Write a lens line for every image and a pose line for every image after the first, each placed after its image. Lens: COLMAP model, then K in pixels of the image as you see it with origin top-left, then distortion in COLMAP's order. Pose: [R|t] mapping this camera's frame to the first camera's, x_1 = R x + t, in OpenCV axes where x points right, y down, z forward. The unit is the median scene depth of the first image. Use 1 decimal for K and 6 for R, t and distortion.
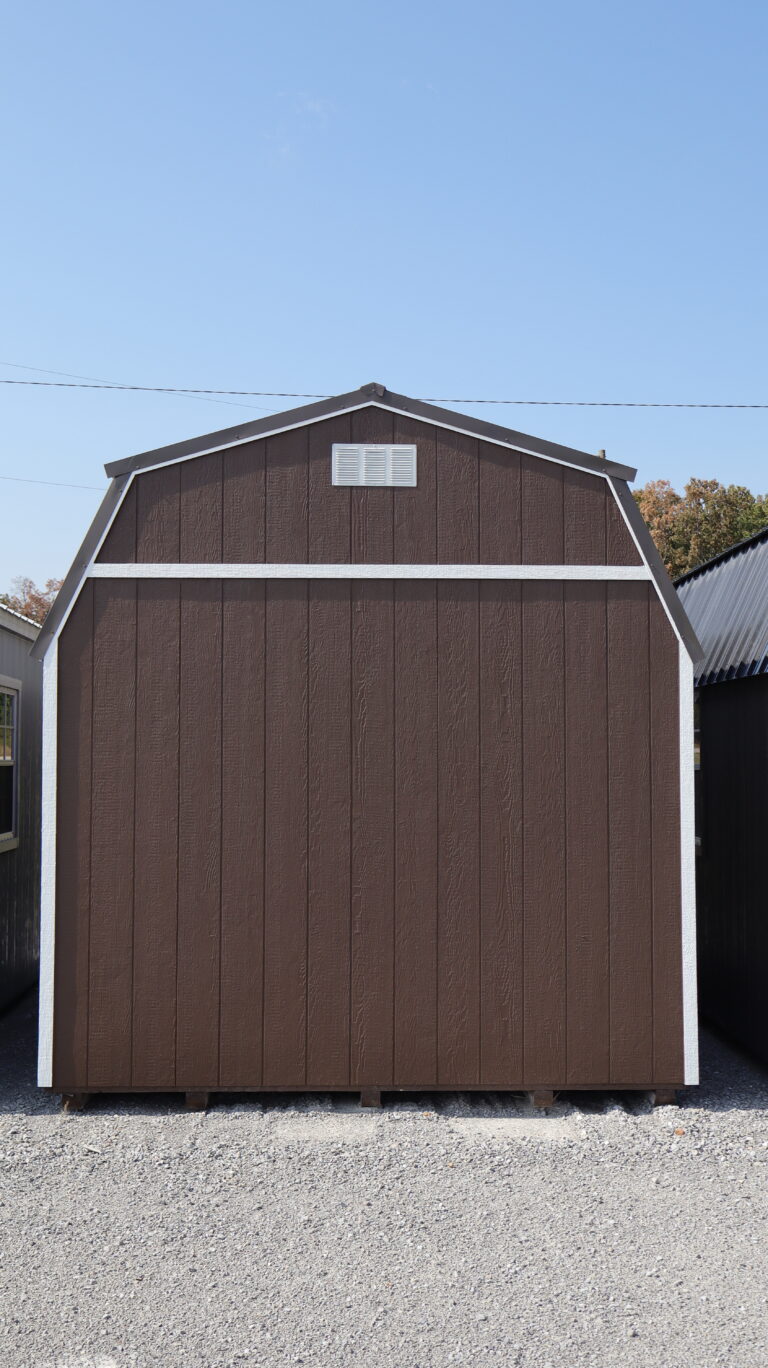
lens RADIAL K [[1549.1, 0, 384.0], [0, 1549.1, 684.0], [0, 0, 1]] dist [-0.004921, -0.007109]
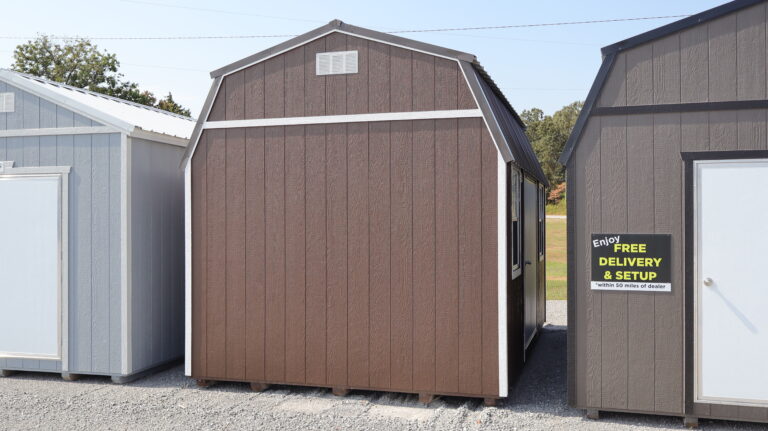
lens RADIAL K [[869.9, 0, 384.0], [0, 869.9, 215.5], [0, 0, 1]] dist [-0.006502, 0.001786]
pose [[0.933244, -0.006066, -0.359193, 0.433736], [0.023545, 0.998740, 0.044309, -0.000108], [0.358472, -0.049808, 0.932211, 0.015675]]
